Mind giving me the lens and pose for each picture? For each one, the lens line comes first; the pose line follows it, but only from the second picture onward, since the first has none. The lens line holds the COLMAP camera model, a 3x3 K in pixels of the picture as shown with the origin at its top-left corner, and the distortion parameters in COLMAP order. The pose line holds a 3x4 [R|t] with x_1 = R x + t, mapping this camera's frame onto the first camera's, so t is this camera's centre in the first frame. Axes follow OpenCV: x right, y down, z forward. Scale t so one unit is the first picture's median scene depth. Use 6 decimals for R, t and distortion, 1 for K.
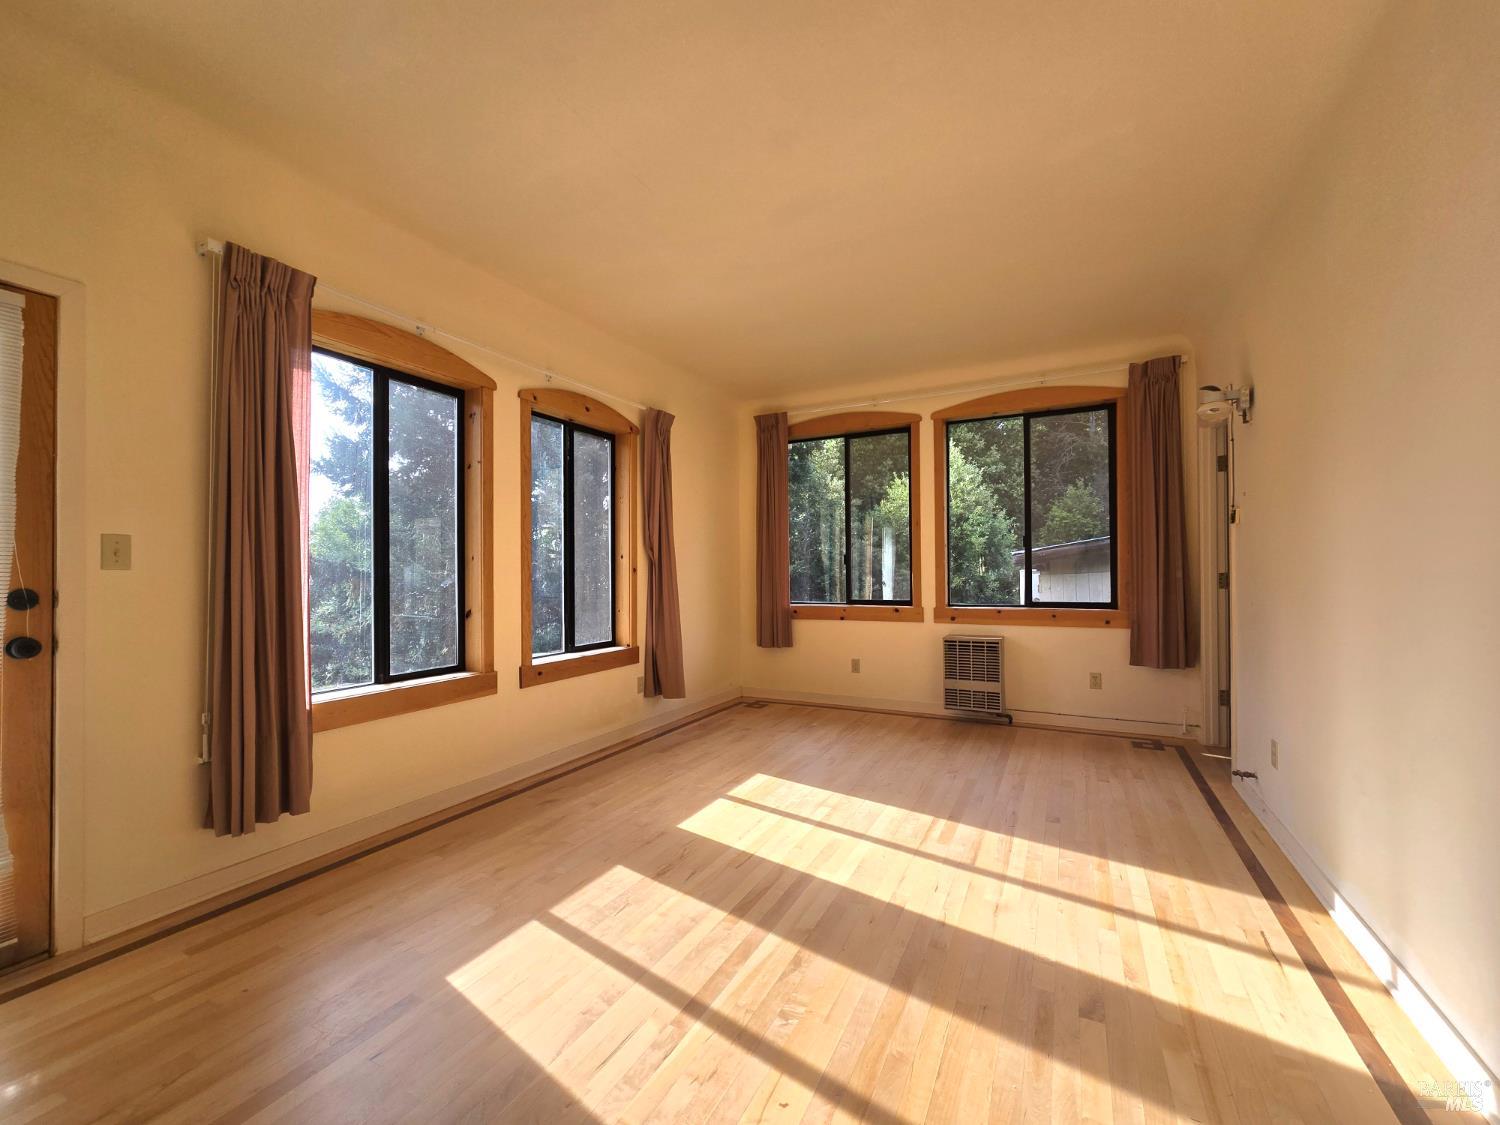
lens RADIAL K [[614.6, 0, 752.5], [0, 614.6, 567.4], [0, 0, 1]] dist [0.000062, 0.000458]
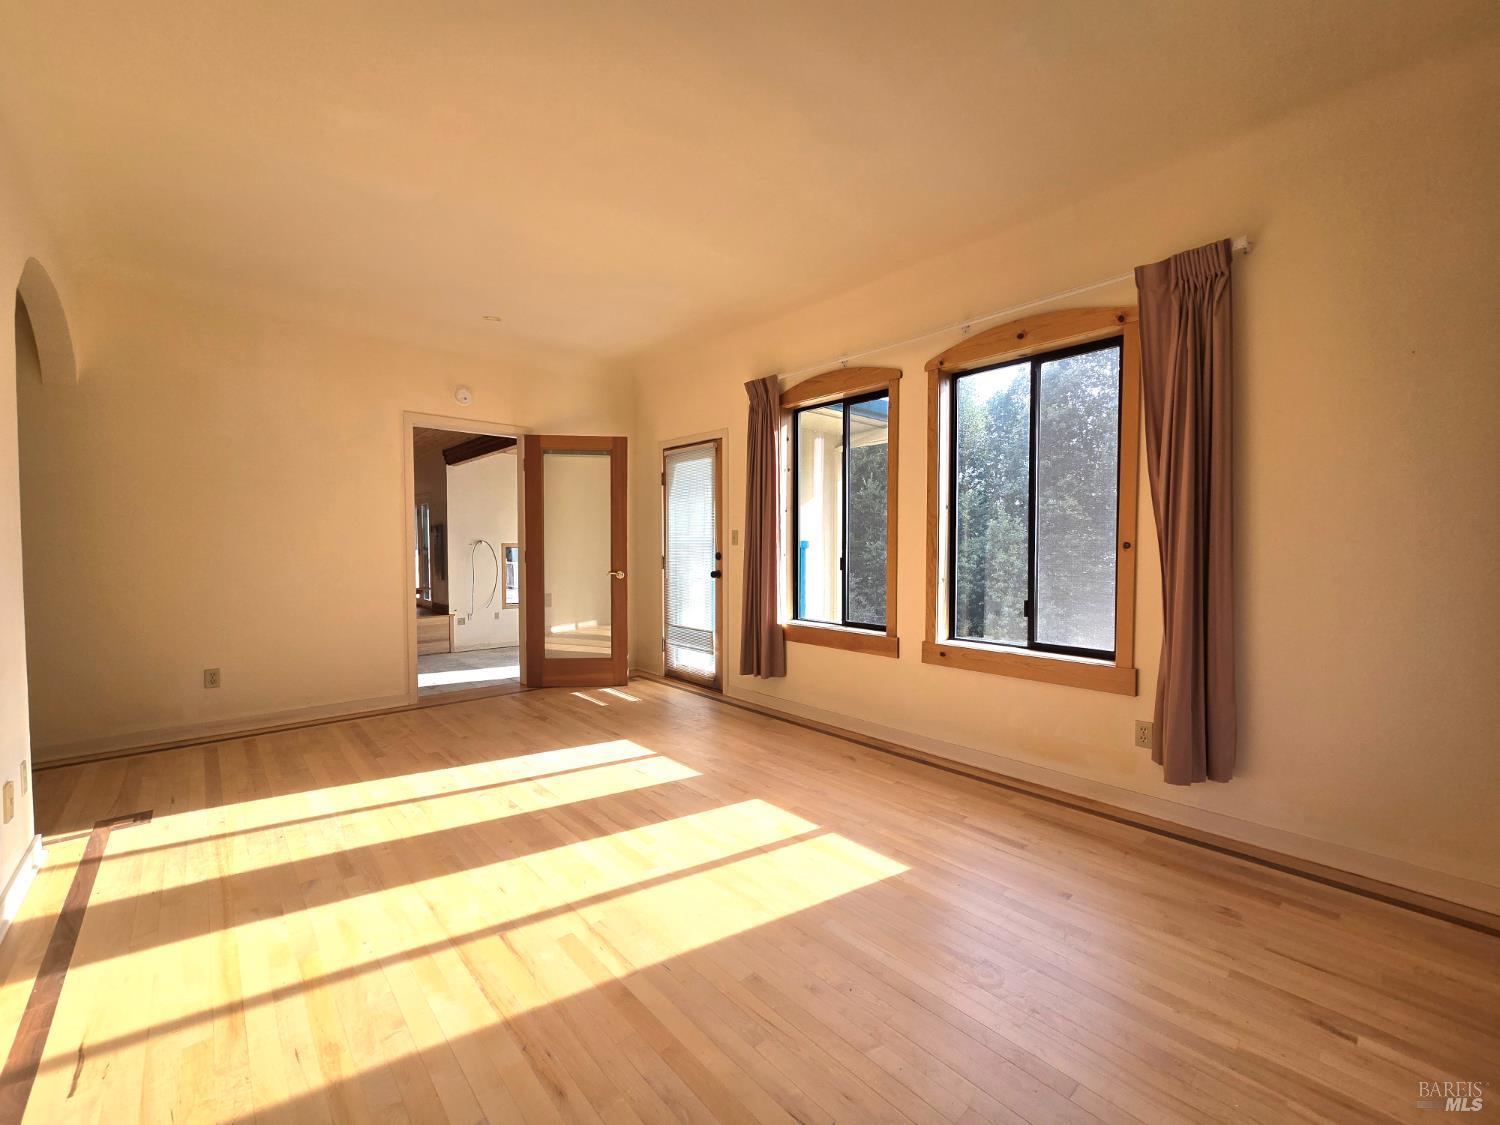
lens RADIAL K [[614.6, 0, 752.5], [0, 614.6, 567.4], [0, 0, 1]] dist [0.000062, 0.000458]
pose [[-0.353517, 0.041242, -0.934518, 0.726218], [0.010714, 0.999141, 0.040041, -0.003734], [0.935367, 0.004143, -0.353655, 1.199870]]
